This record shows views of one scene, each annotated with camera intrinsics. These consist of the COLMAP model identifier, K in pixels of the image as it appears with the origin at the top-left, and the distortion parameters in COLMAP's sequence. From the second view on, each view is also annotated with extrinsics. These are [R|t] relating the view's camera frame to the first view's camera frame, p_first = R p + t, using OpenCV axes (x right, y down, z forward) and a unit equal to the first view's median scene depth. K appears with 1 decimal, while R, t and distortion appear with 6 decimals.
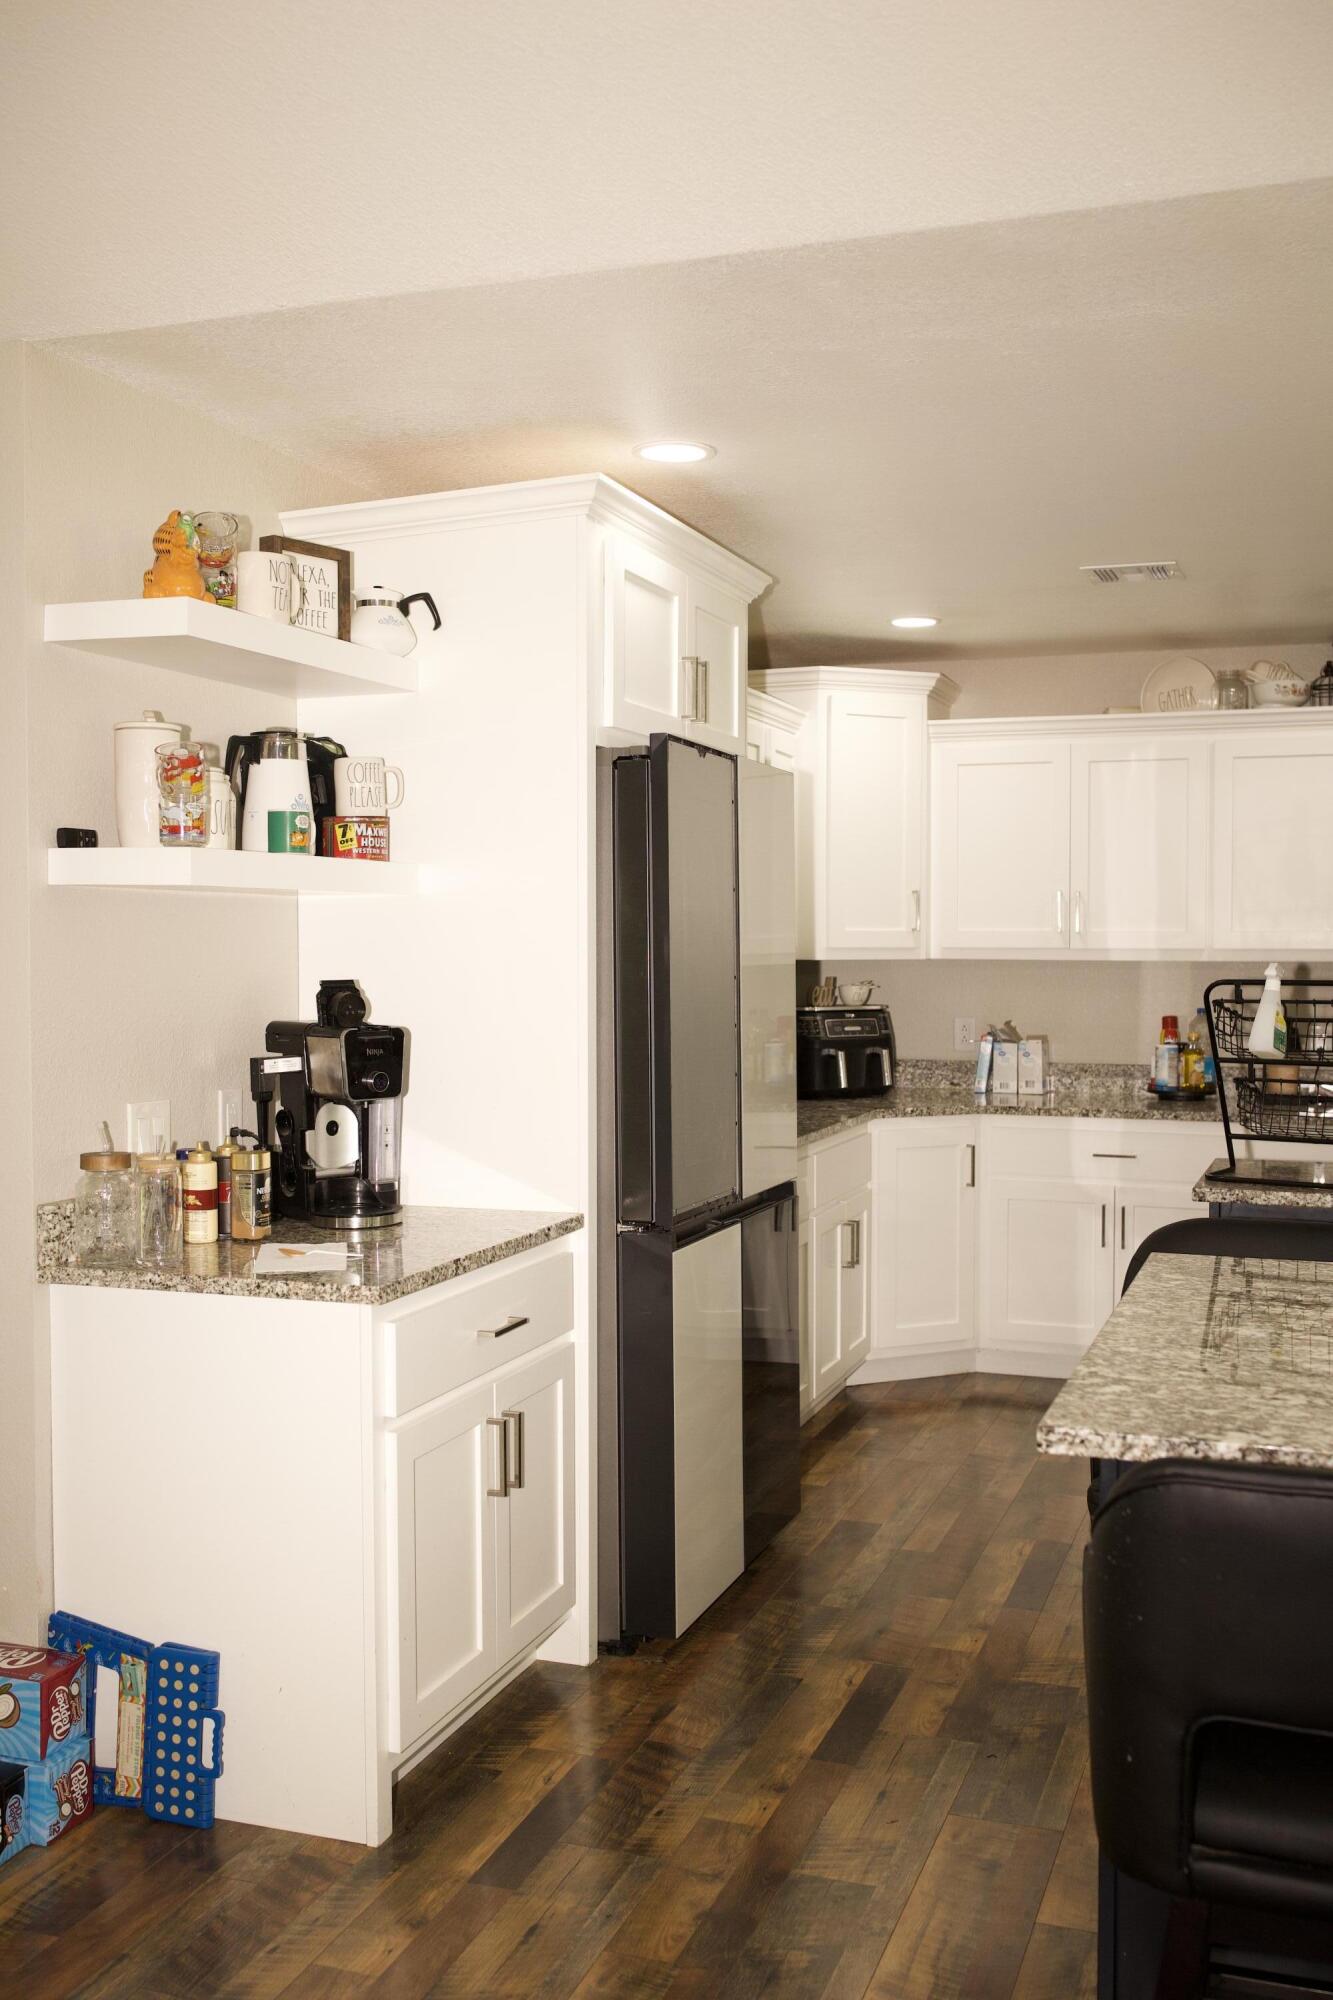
lens RADIAL K [[1912.8, 0, 694.4], [0, 1912.8, 1001.1], [0, 0, 1]] dist [-0.008426, -0.004704]
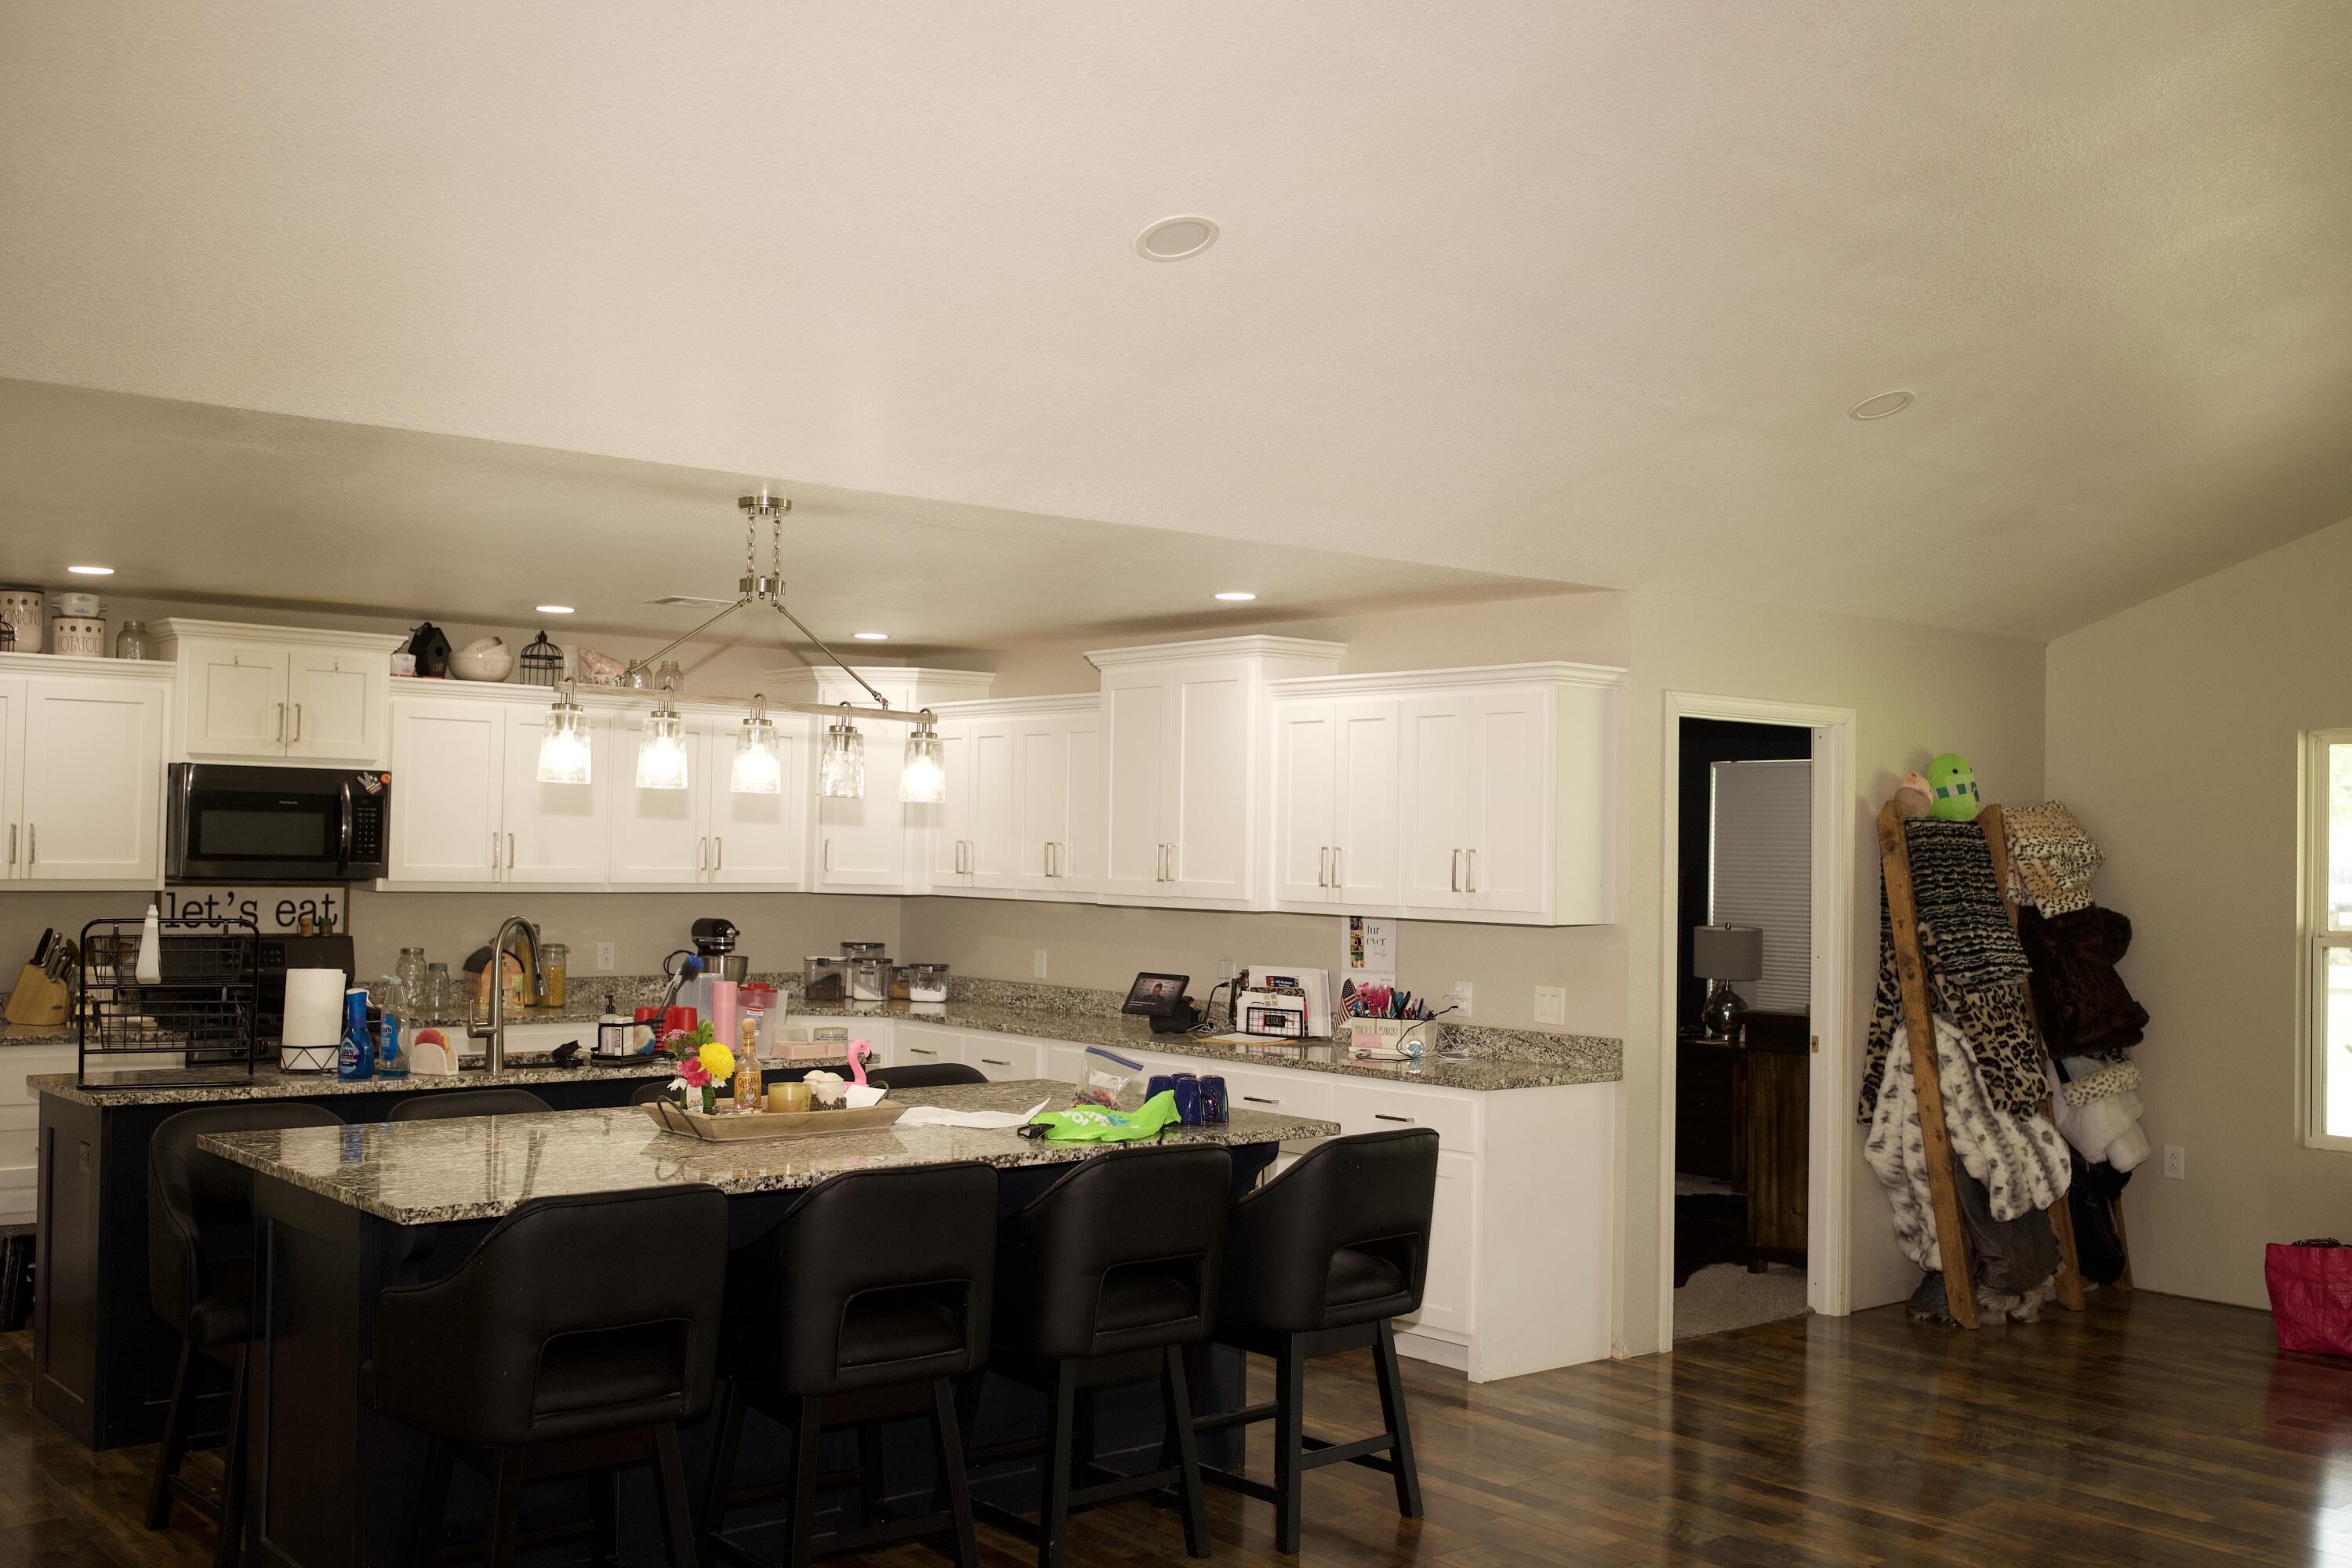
lens RADIAL K [[2249.5, 0, 1176.0], [0, 2249.5, 784.0], [0, 0, 1]] dist [-0.008426, -0.004704]
pose [[0.509845, 0.031928, 0.859673, -0.788401], [0.011405, 0.998972, -0.043865, -0.035218], [-0.860190, 0.032169, 0.508957, -0.386882]]
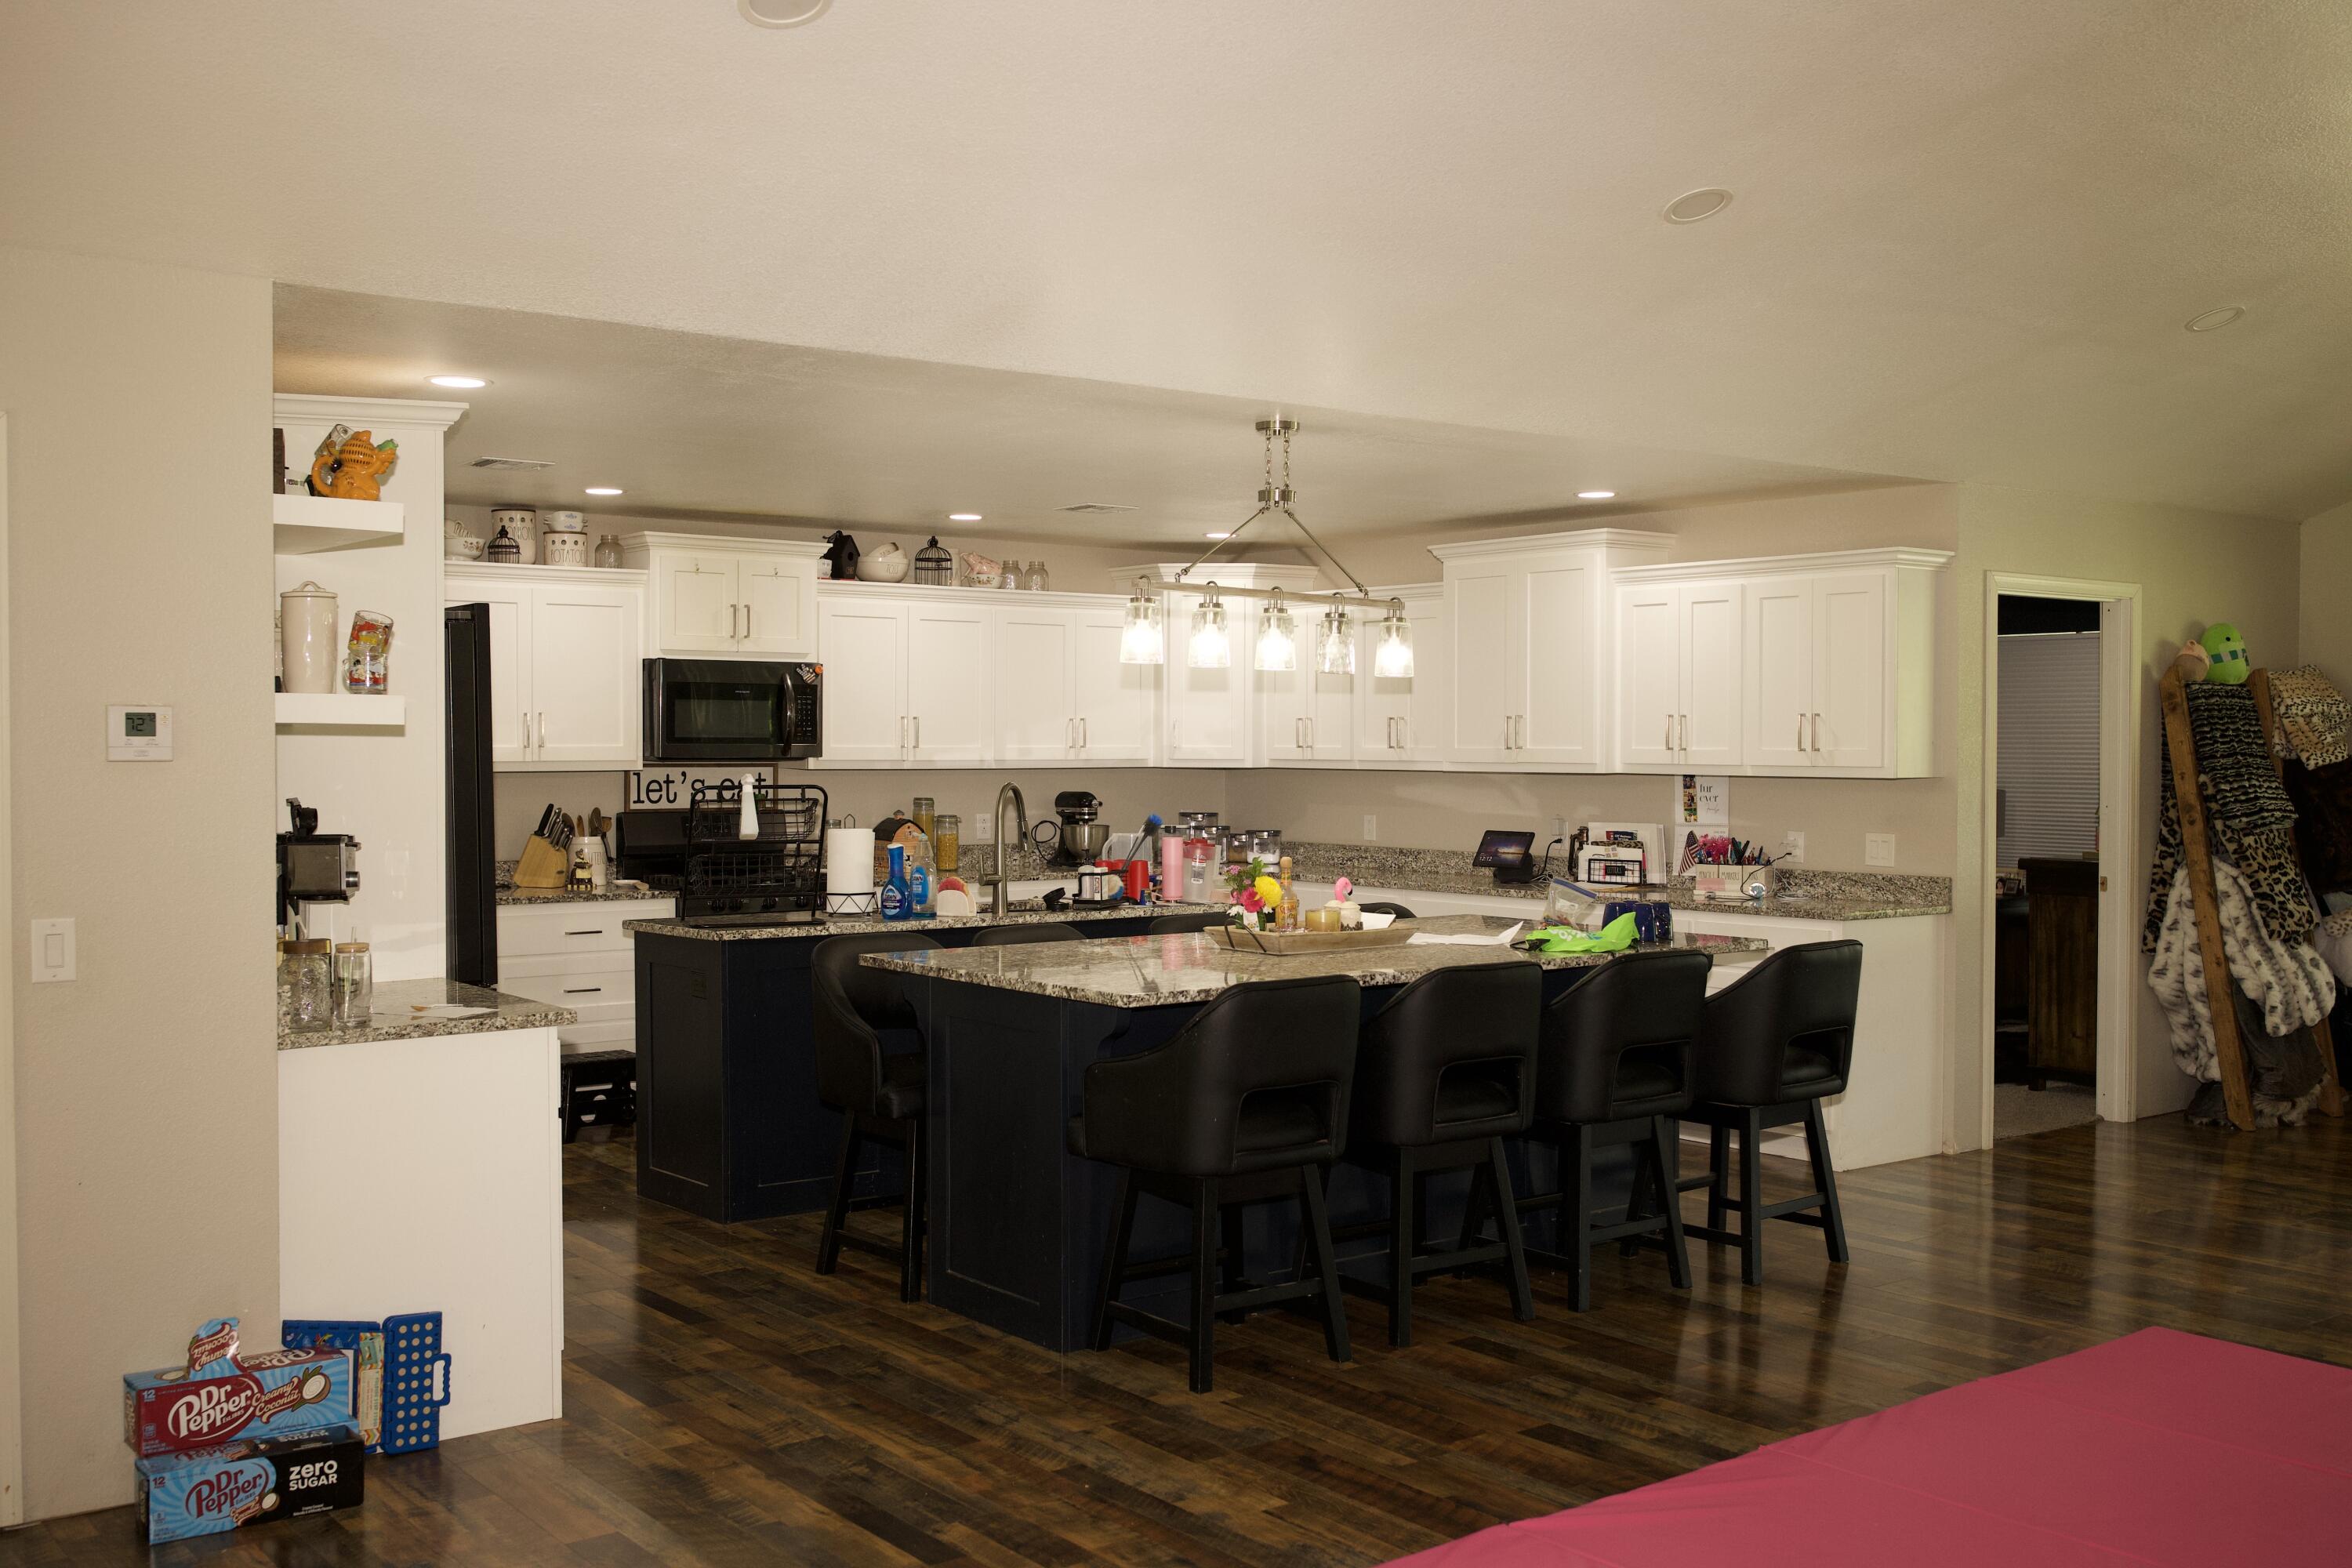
lens RADIAL K [[2249.5, 0, 1176.0], [0, 2249.5, 784.0], [0, 0, 1]] dist [-0.008426, -0.004704]
pose [[0.542341, -0.016737, 0.839992, -1.264878], [0.026409, 0.999647, 0.002867, -0.011047], [-0.839744, 0.020628, 0.542591, -0.268338]]
